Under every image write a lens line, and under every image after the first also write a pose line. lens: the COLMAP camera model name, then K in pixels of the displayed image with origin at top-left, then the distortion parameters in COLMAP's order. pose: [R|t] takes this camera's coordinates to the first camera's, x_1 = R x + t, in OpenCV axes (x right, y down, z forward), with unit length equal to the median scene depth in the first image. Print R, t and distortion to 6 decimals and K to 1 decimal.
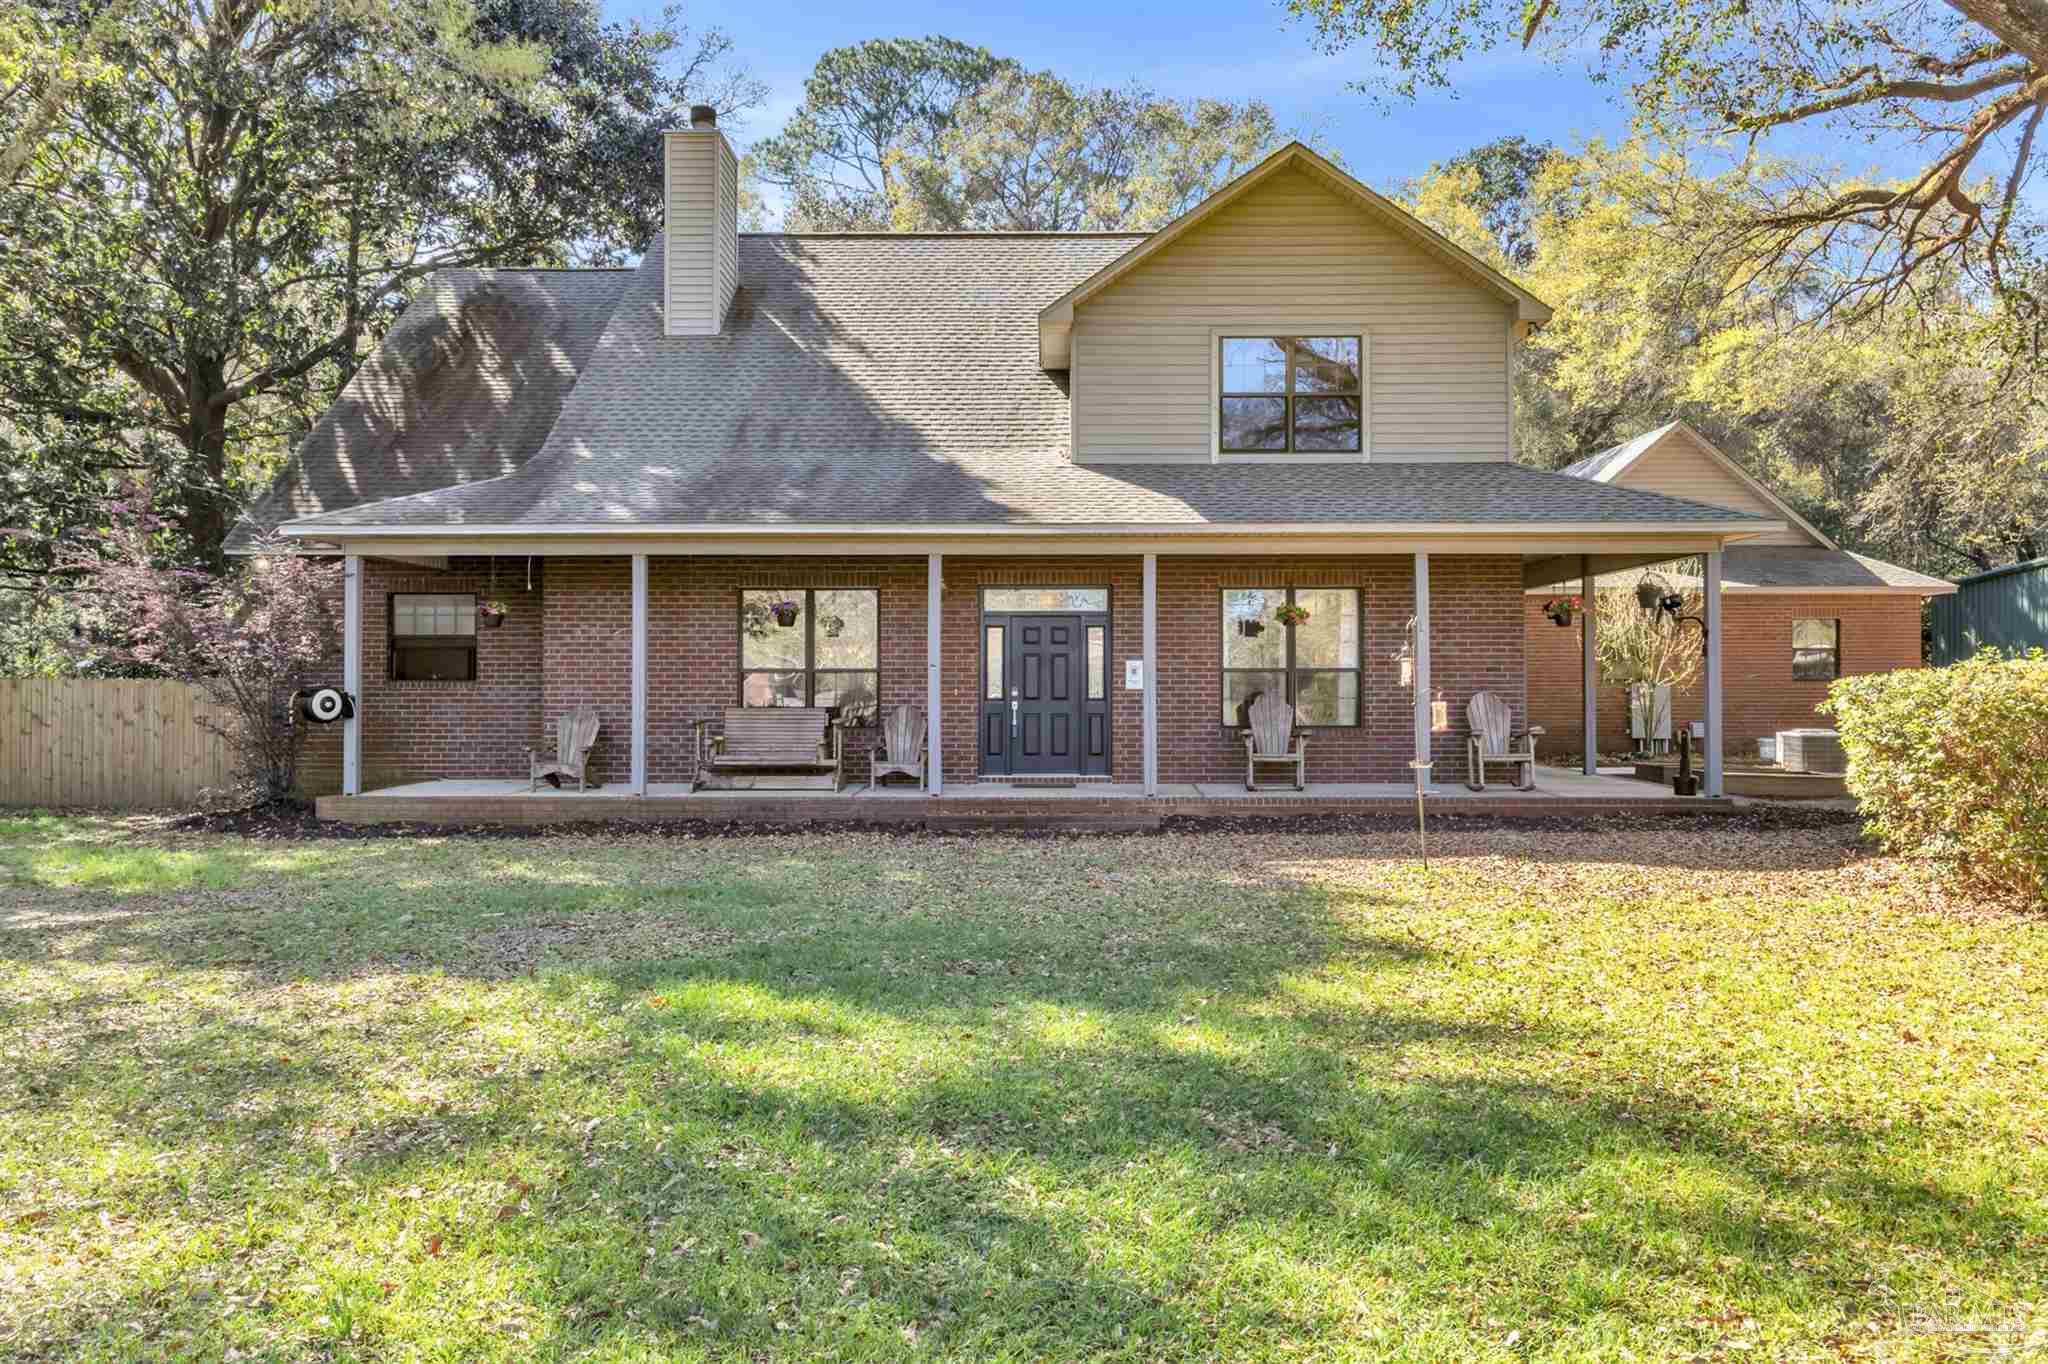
lens RADIAL K [[1441.1, 0, 1037.1], [0, 1441.1, 645.3], [0, 0, 1]] dist [-0.002157, -0.006979]
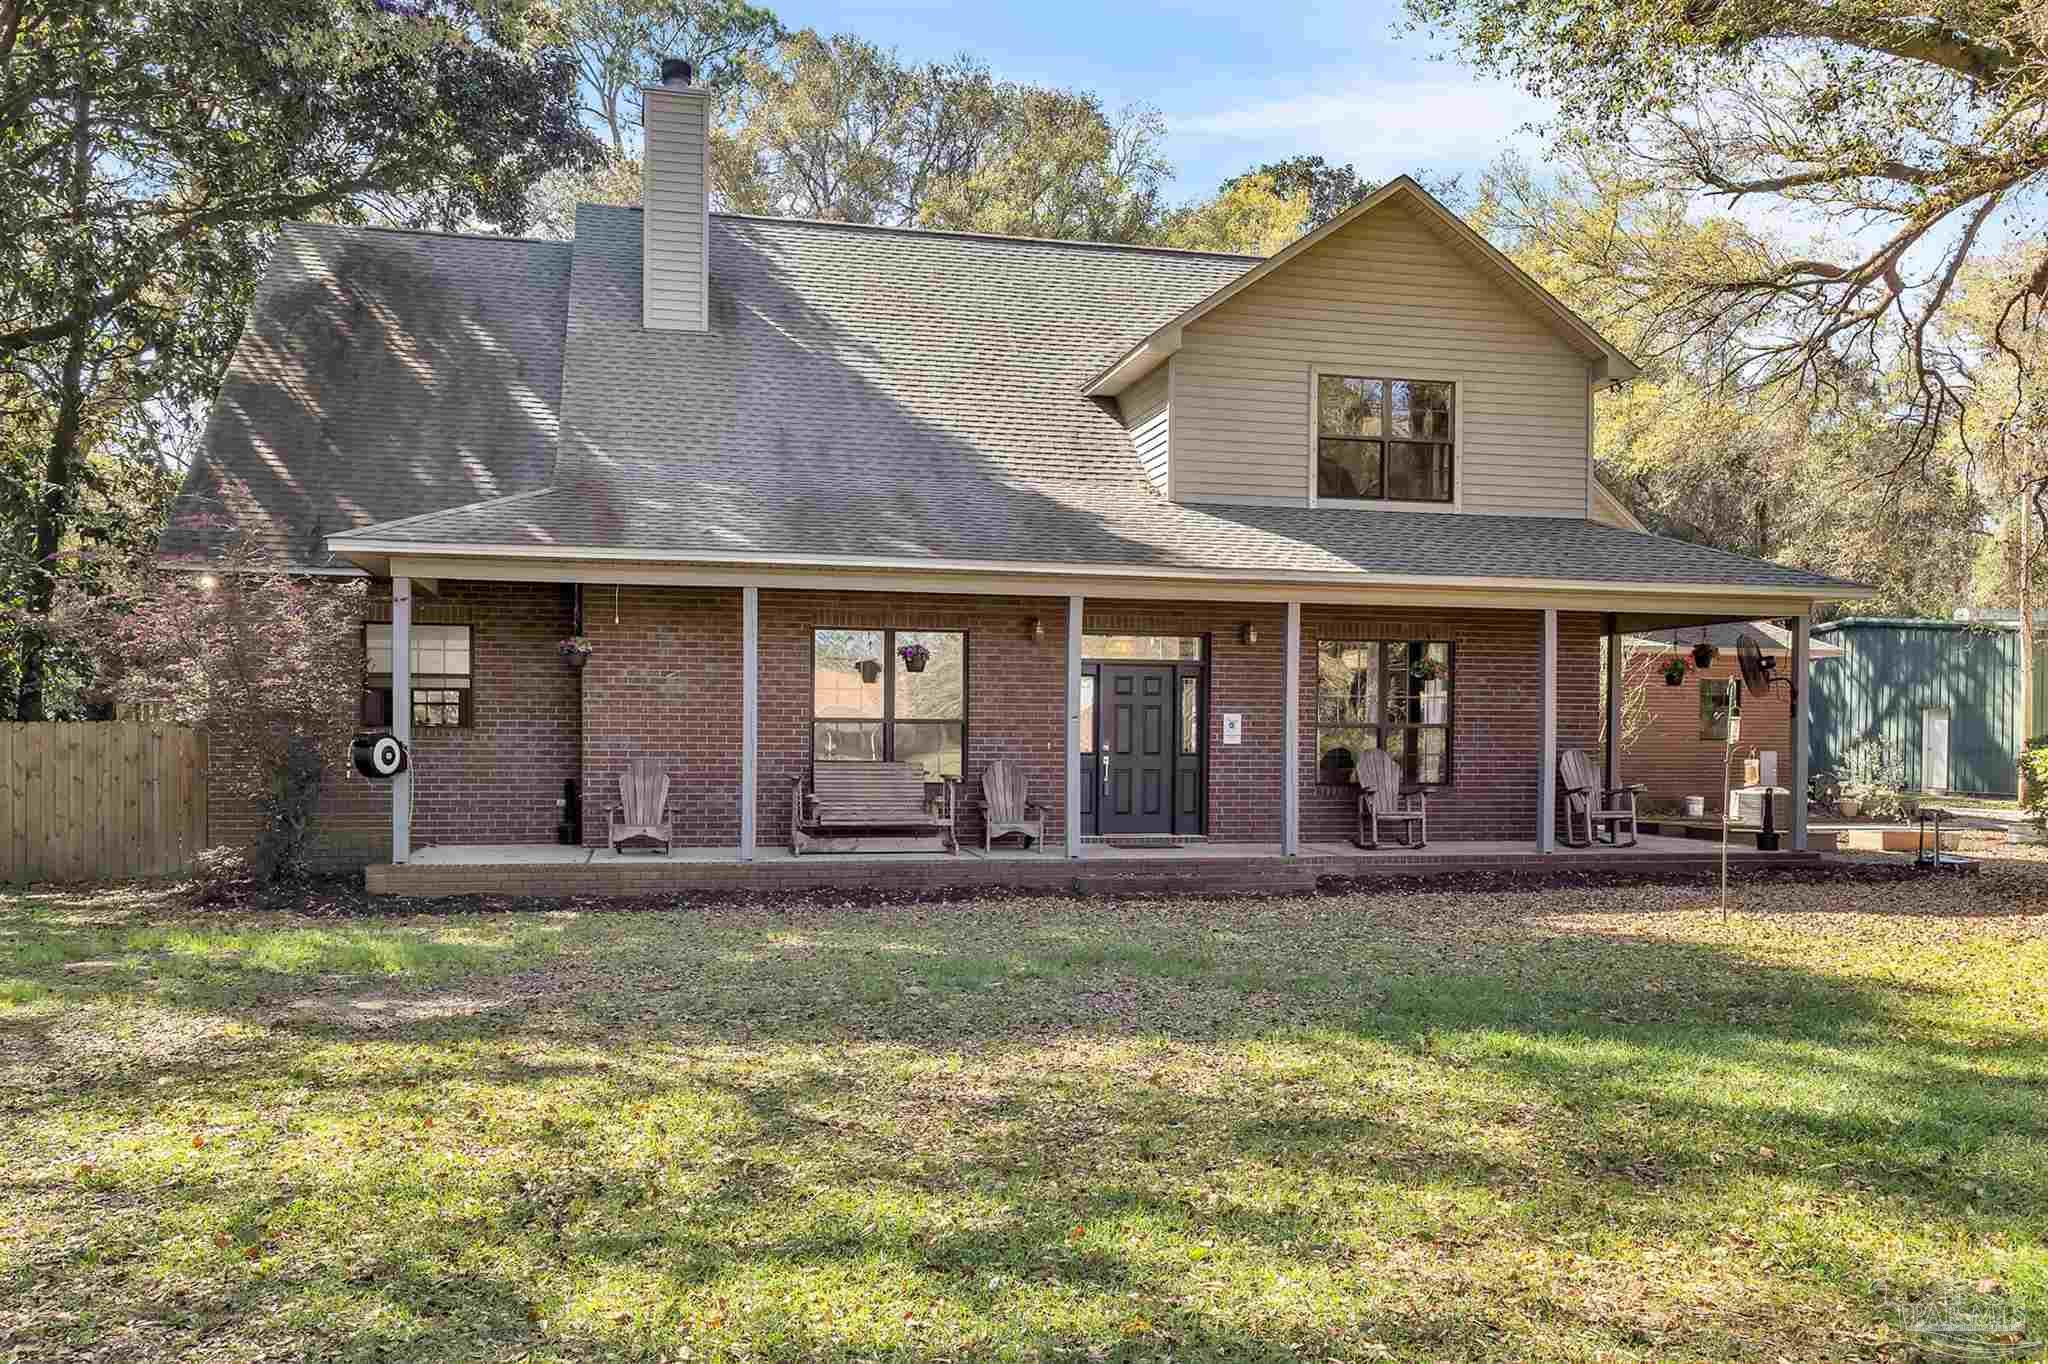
lens RADIAL K [[1662.0, 0, 1020.4], [0, 1662.0, 719.6], [0, 0, 1]] dist [0.006255, -0.007615]
pose [[0.969436, 0.010845, 0.245103, -0.332298], [-0.014534, 0.999807, 0.013245, 0.001891], [-0.244912, -0.016403, 0.969407, -0.019110]]
